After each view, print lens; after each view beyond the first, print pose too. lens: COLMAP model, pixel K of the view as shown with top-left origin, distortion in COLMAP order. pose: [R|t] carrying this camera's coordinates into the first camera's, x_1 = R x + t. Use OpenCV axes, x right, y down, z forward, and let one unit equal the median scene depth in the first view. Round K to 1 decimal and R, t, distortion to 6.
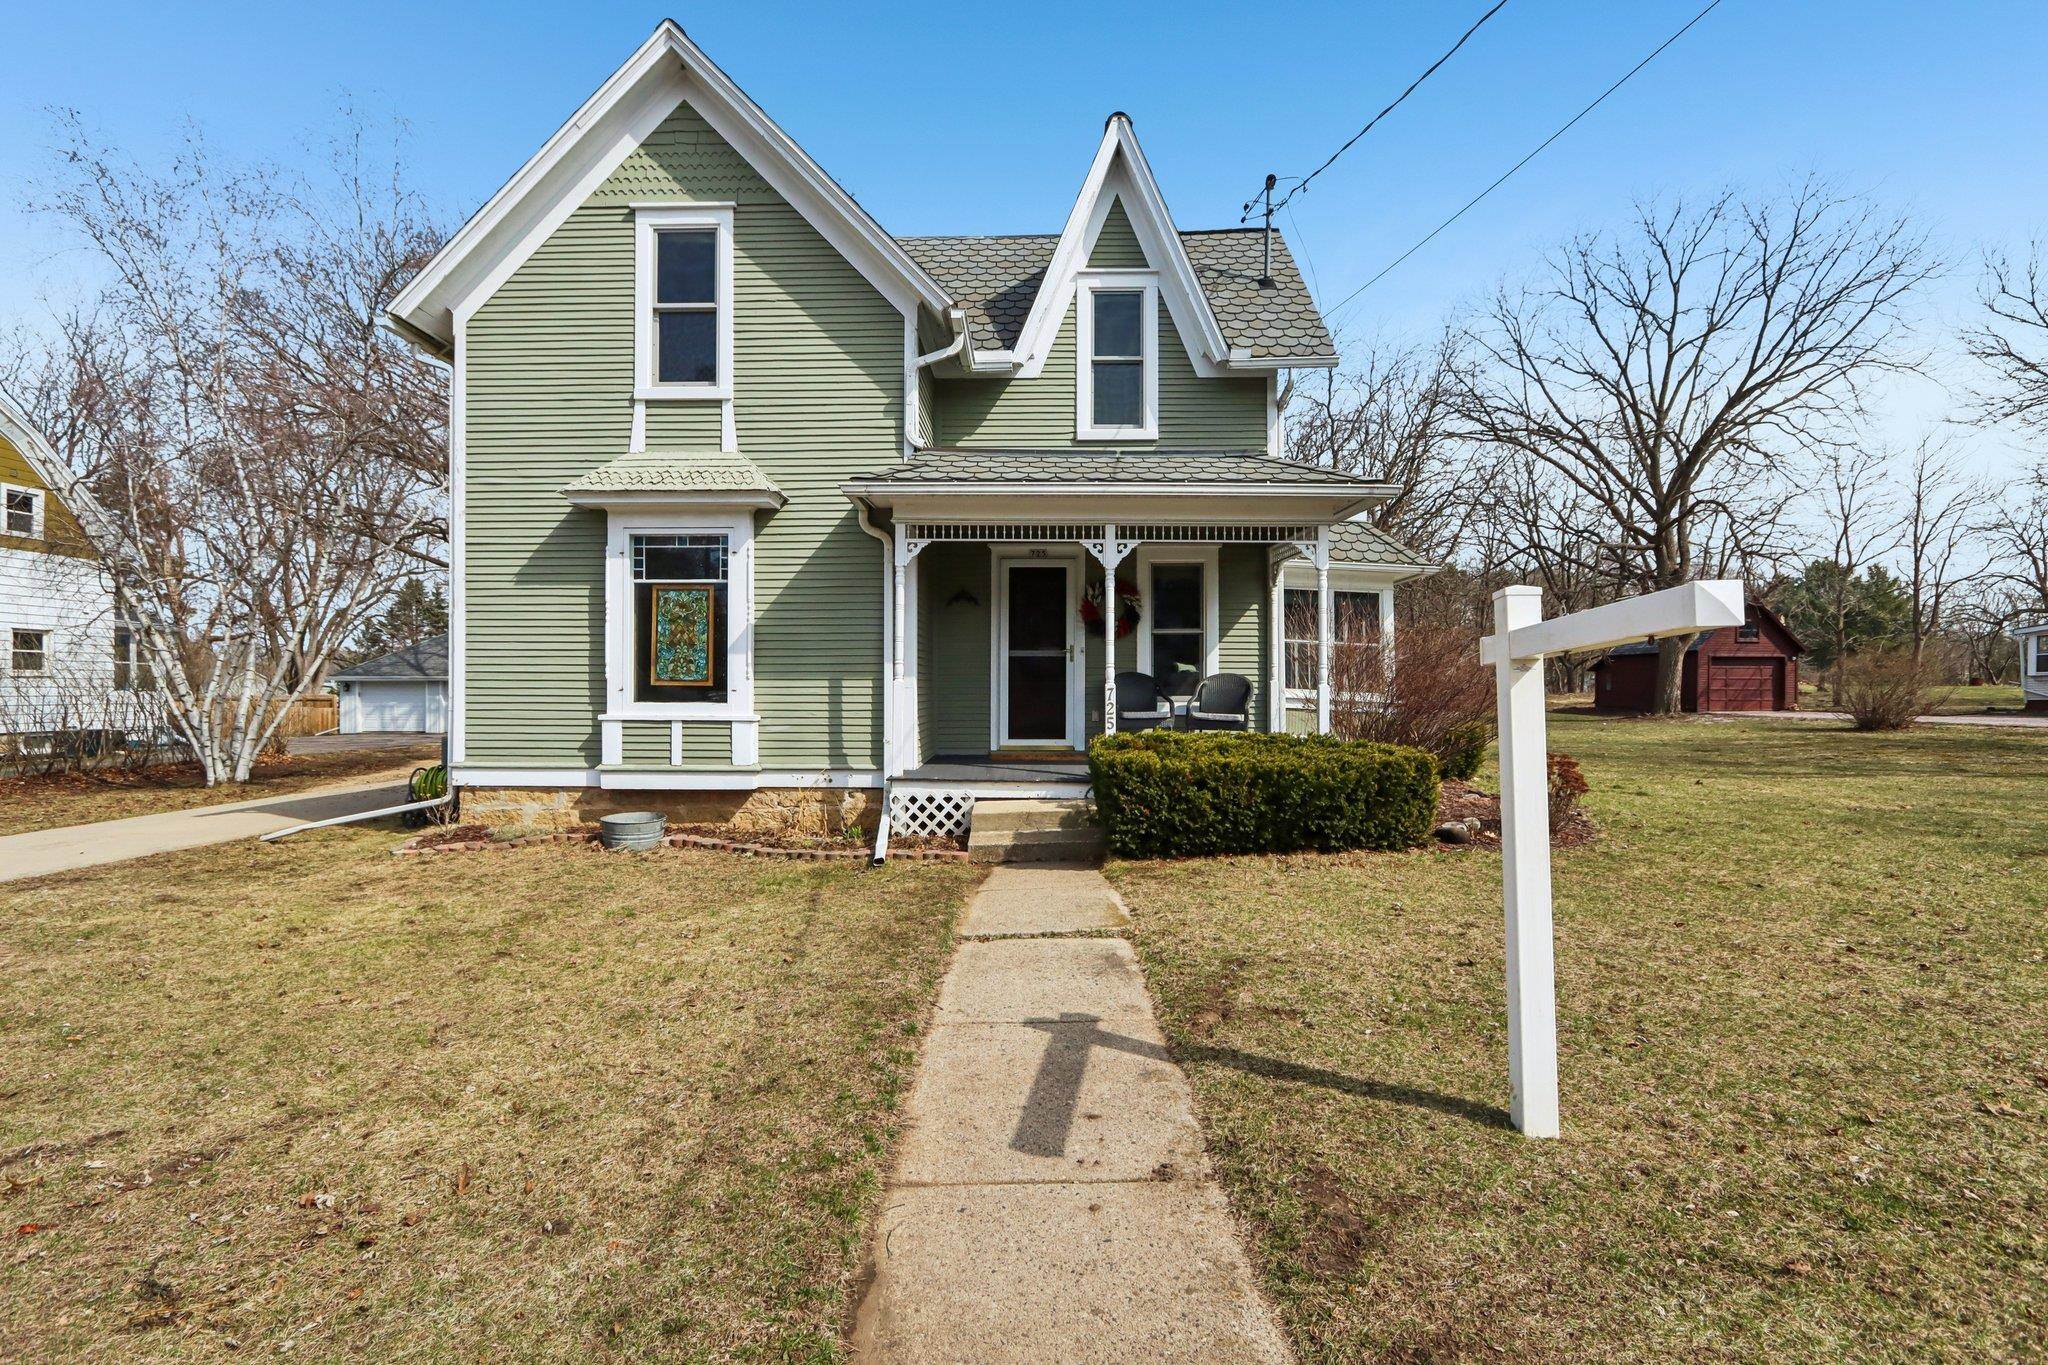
lens RADIAL K [[938.7, 0, 1024.0], [0, 938.7, 682.5], [0, 0, 1]] dist [-0.007658, -0.000024]
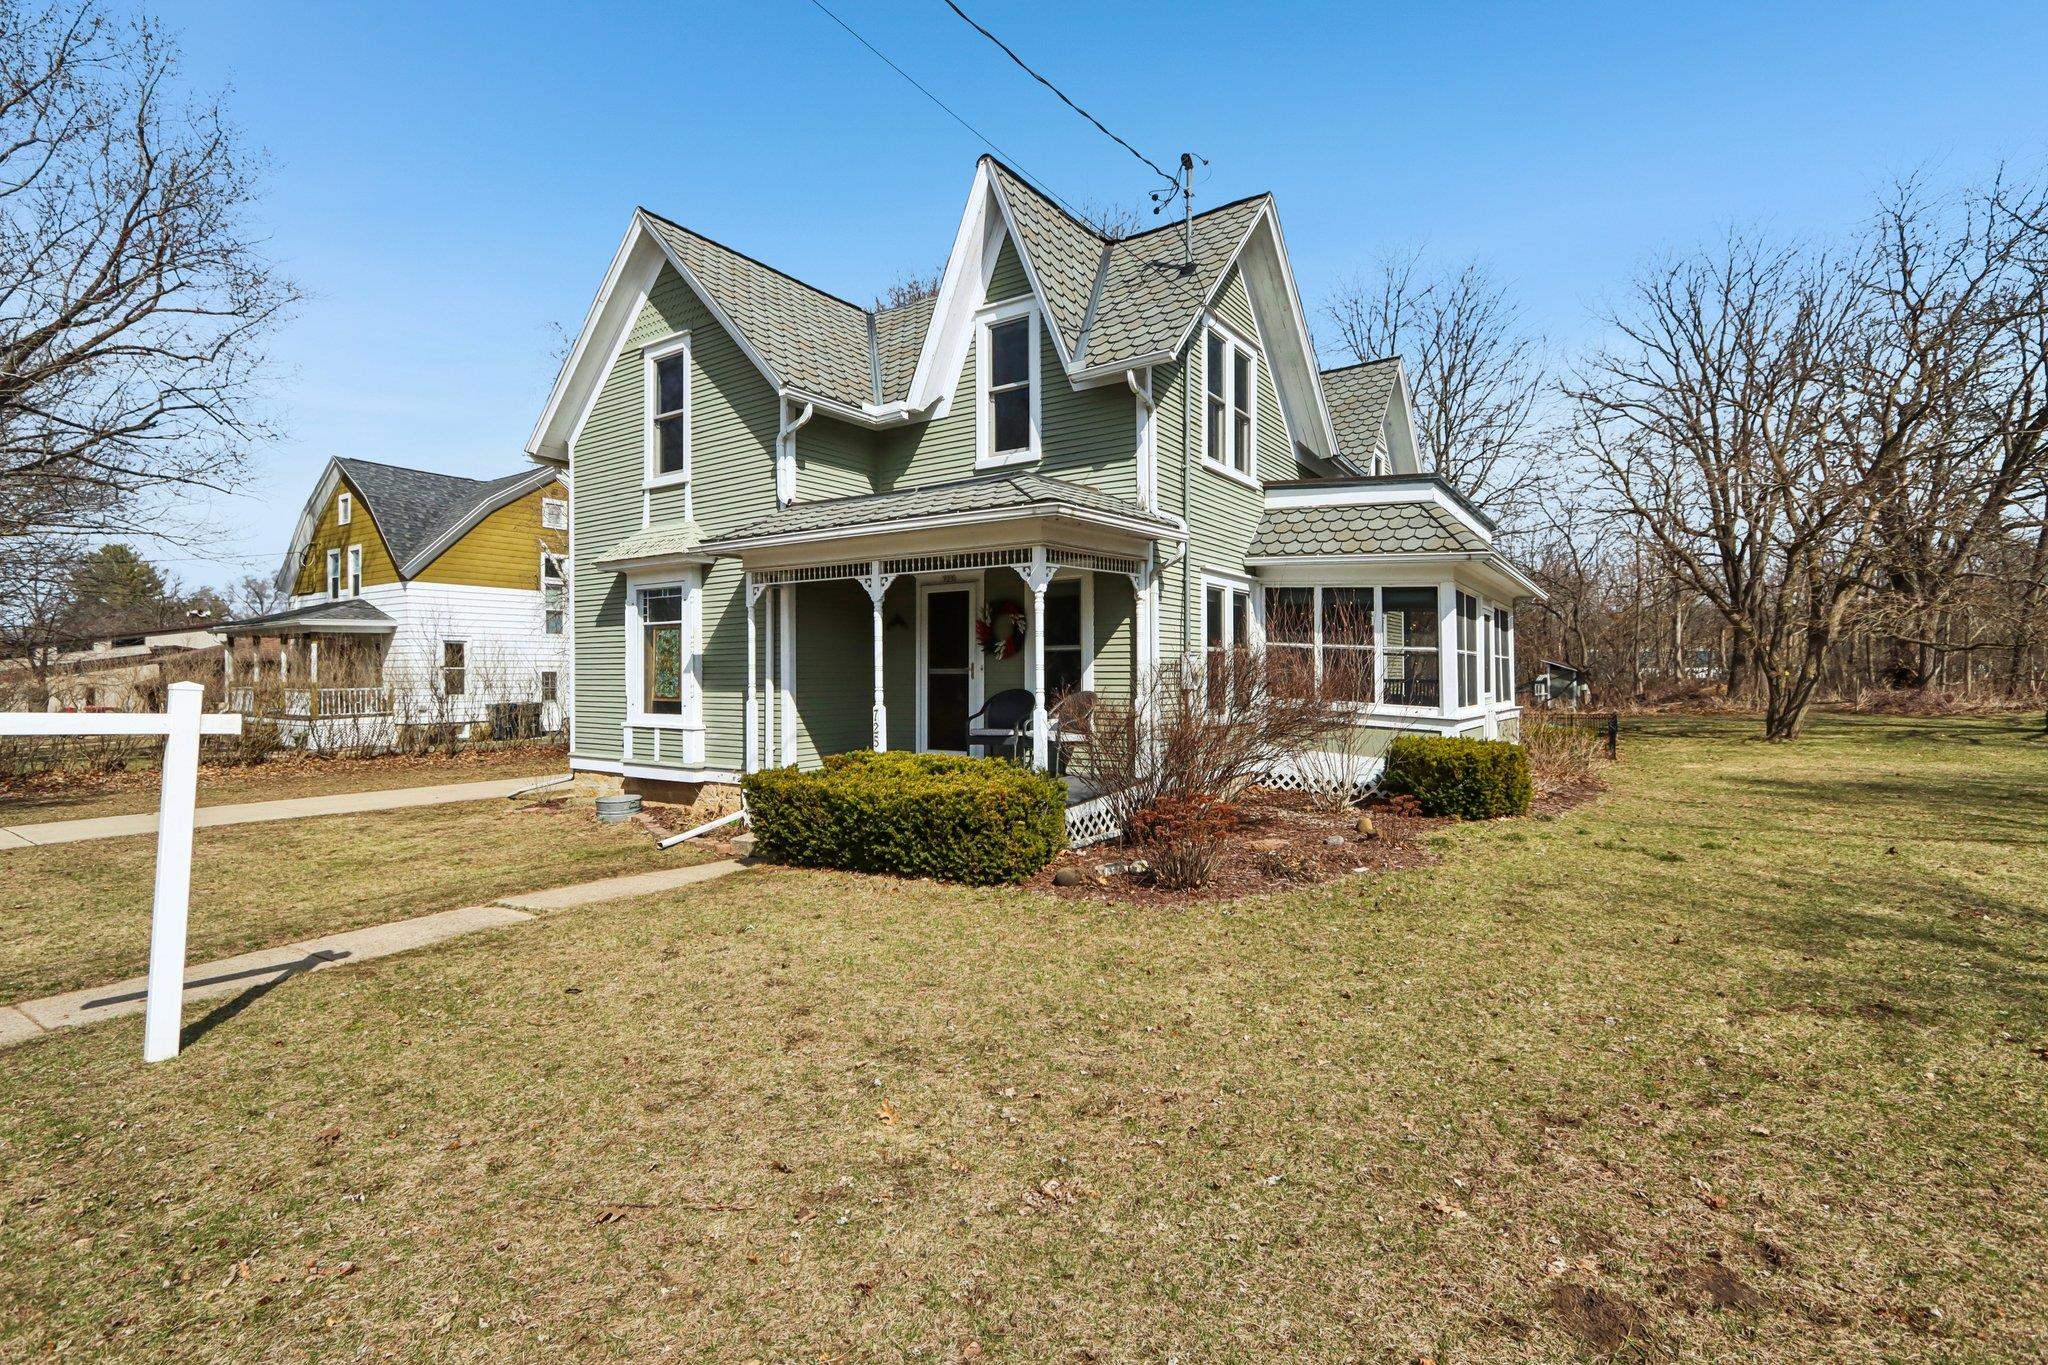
lens RADIAL K [[941.6, 0, 1028.5], [0, 941.6, 670.0], [0, 0, 1]] dist [-0.009426, 0.000199]
pose [[0.839041, -0.006801, -0.544026, 0.787392], [0.007380, 0.999972, -0.001119, -0.035462], [0.544018, -0.003077, 0.839068, 0.160547]]
